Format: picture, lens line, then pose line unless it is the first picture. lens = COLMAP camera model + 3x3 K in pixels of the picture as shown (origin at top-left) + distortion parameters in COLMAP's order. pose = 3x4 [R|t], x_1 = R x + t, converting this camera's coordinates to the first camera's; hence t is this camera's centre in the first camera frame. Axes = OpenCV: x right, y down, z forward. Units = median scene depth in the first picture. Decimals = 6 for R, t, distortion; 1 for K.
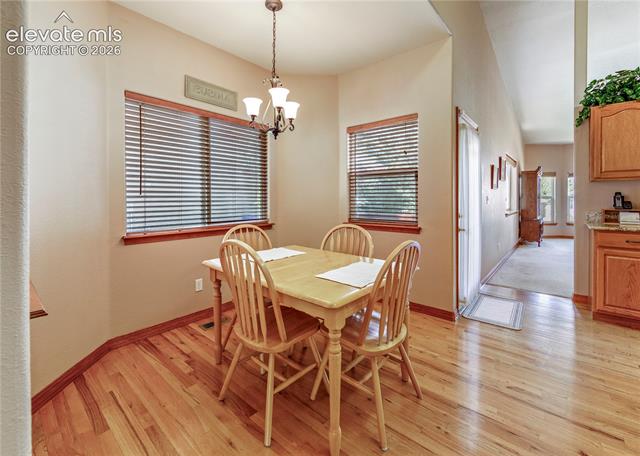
lens RADIAL K [[279.8, 0, 319.0], [0, 279.8, 200.5], [0, 0, 1]] dist [-0.001325, -0.000351]
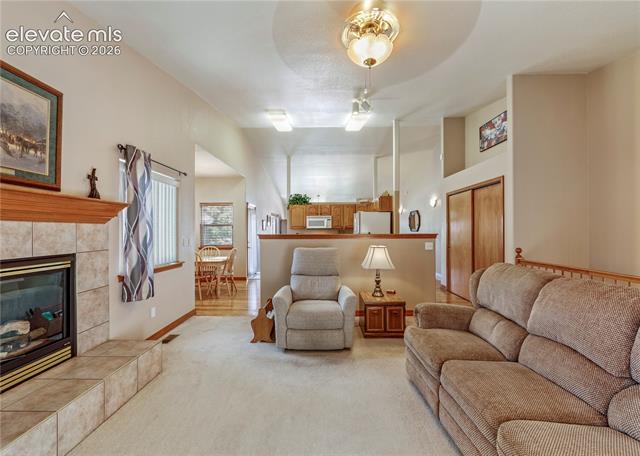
lens RADIAL K [[269.0, 0, 320.0], [0, 269.0, 228.0], [0, 0, 1]] dist [-0.000926, -0.000118]
pose [[0.765984, 0.004682, 0.642842, -0.575641], [0.006424, 0.999868, -0.014936, -0.036799], [-0.642827, 0.015570, 0.765853, -1.303394]]
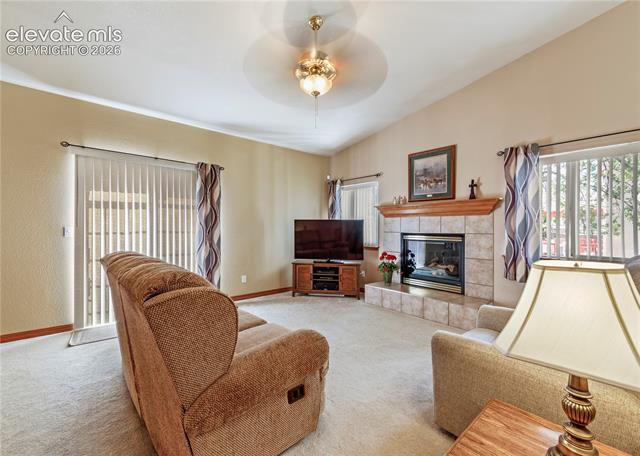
lens RADIAL K [[269.0, 0, 320.0], [0, 269.0, 228.0], [0, 0, 1]] dist [-0.000926, -0.000118]
pose [[-0.137615, 0.002929, -0.990481, 0.657325], [-0.008526, 0.999955, 0.004141, -0.009729], [0.990449, 0.009014, -0.137584, -0.812692]]
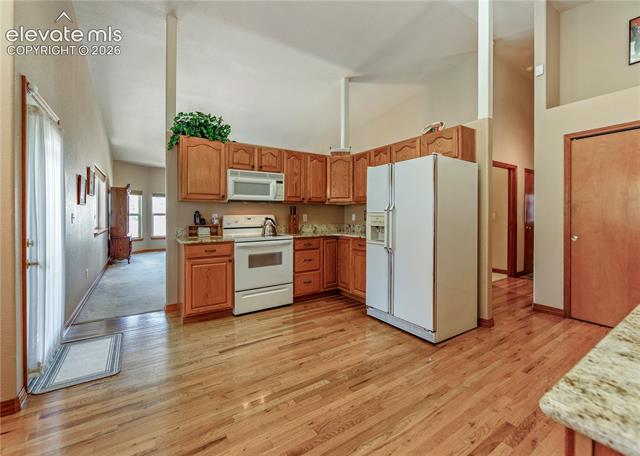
lens RADIAL K [[273.0, 0, 319.5], [0, 273.0, 215.1], [0, 0, 1]] dist [-0.003439, -0.000309]
pose [[0.274595, 0.001700, 0.961559, 0.068788], [0.005916, 0.999977, -0.003457, -0.004524], [-0.961542, 0.006638, 0.274578, 0.149580]]
